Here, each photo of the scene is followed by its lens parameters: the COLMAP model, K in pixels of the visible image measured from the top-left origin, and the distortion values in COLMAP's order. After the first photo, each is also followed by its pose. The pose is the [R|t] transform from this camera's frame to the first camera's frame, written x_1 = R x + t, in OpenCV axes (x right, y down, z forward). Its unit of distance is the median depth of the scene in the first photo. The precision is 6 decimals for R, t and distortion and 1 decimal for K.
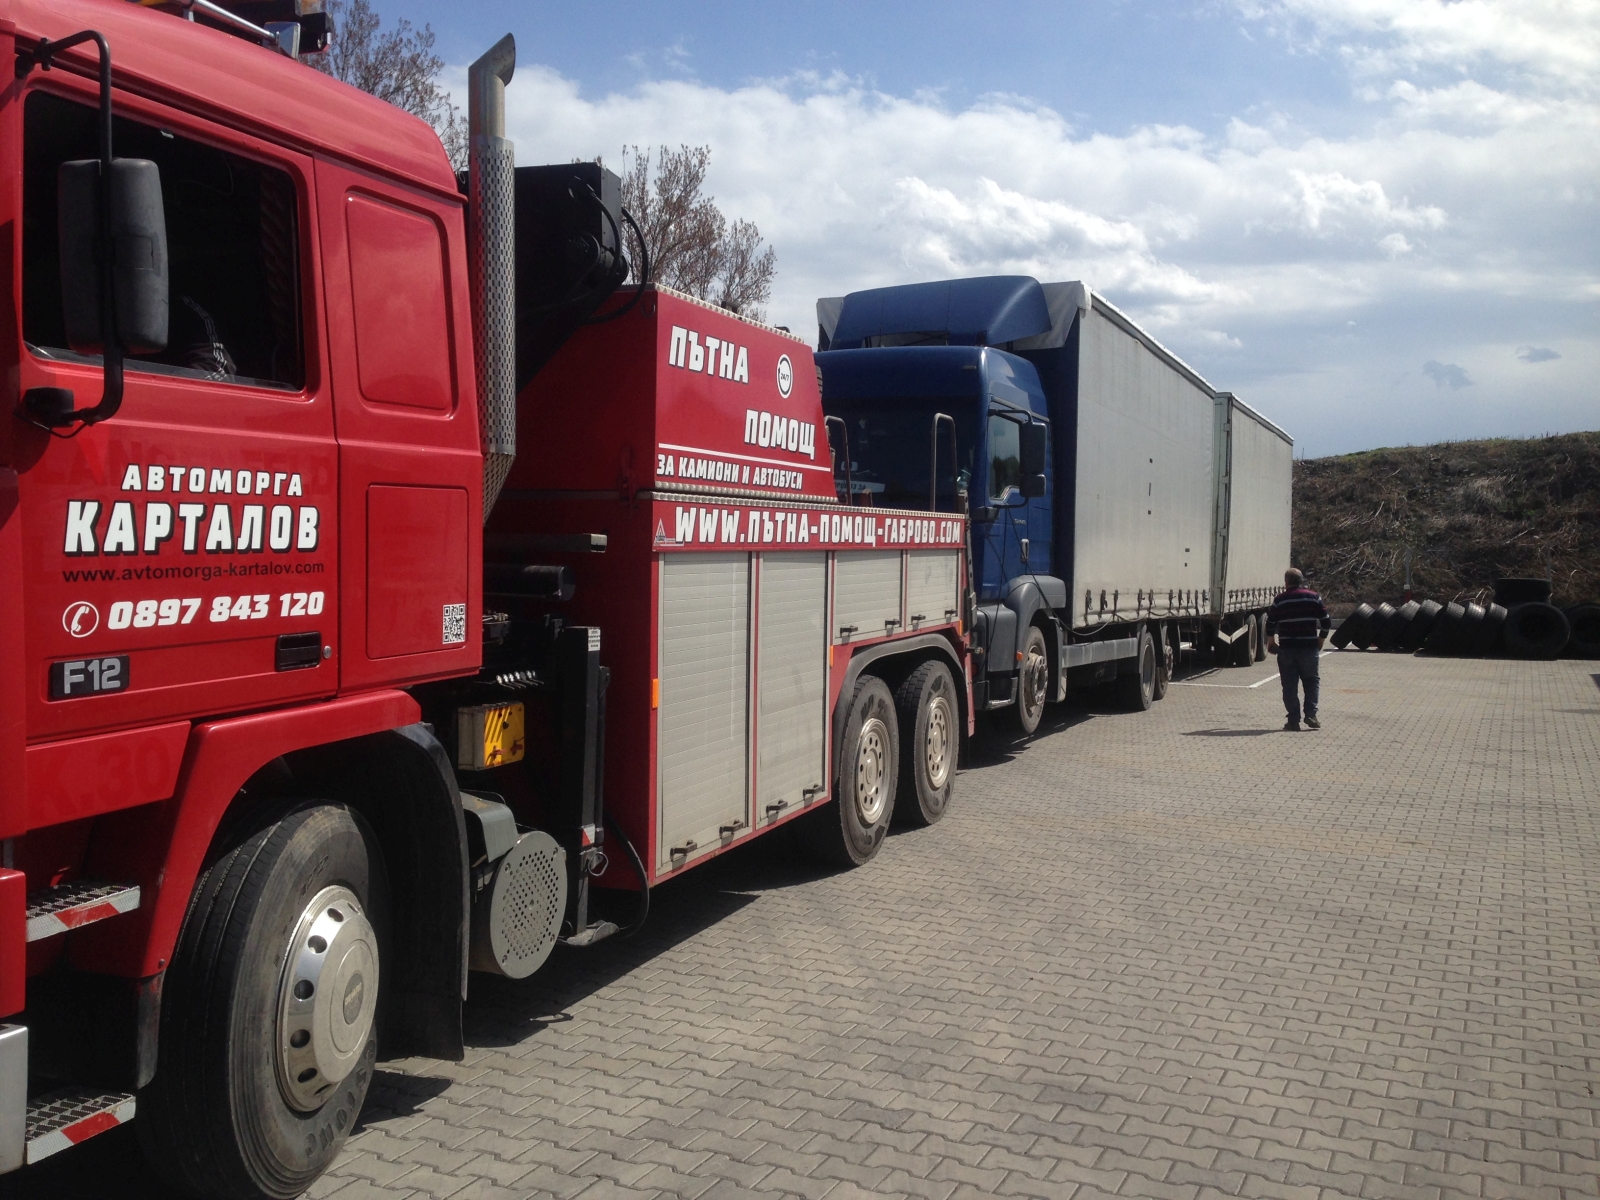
lens RADIAL K [[1461.6, 0, 800.0], [0, 1461.6, 600.0], [0, 0, 1]] dist [-0.045913, -0.008064]
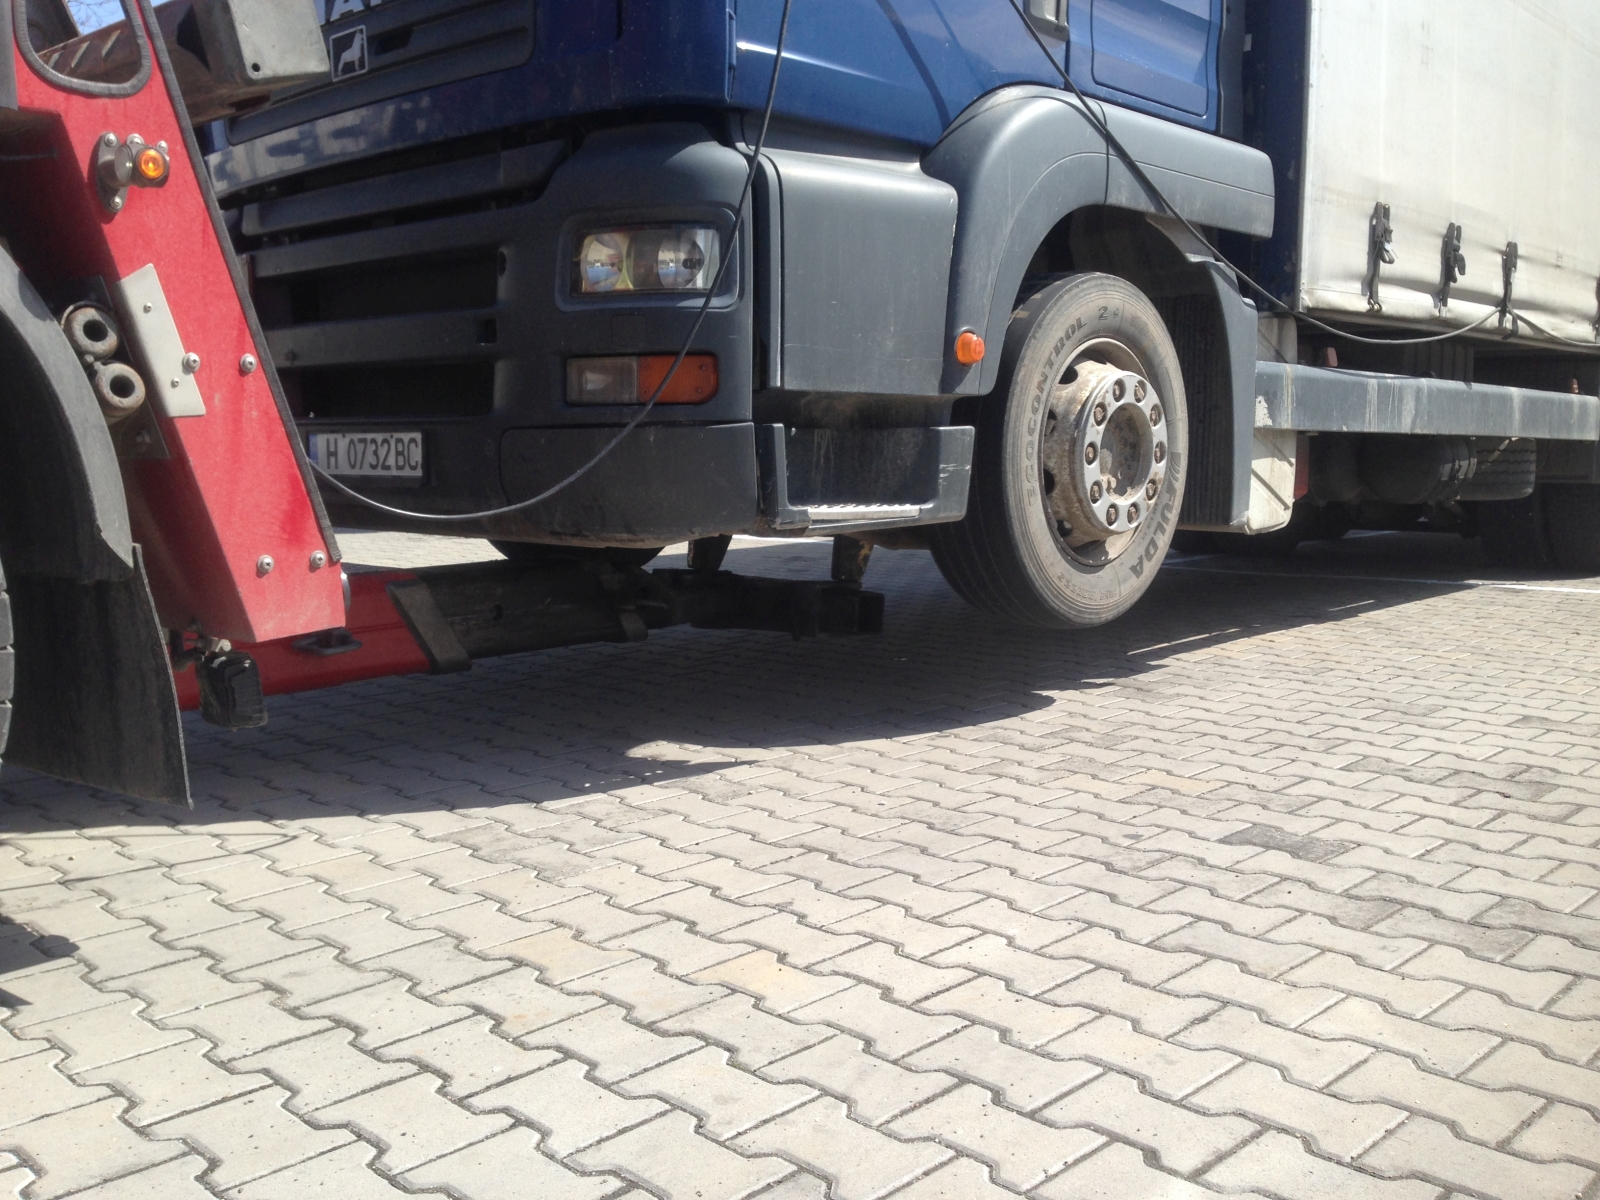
lens RADIAL K [[1461.6, 0, 800.0], [0, 1461.6, 600.0], [0, 0, 1]] dist [-0.045913, -0.008064]
pose [[0.937040, 0.039506, -0.346980, 0.206180], [-0.005468, 0.995119, 0.098535, 0.055562], [0.349179, -0.090434, 0.932682, 0.684219]]
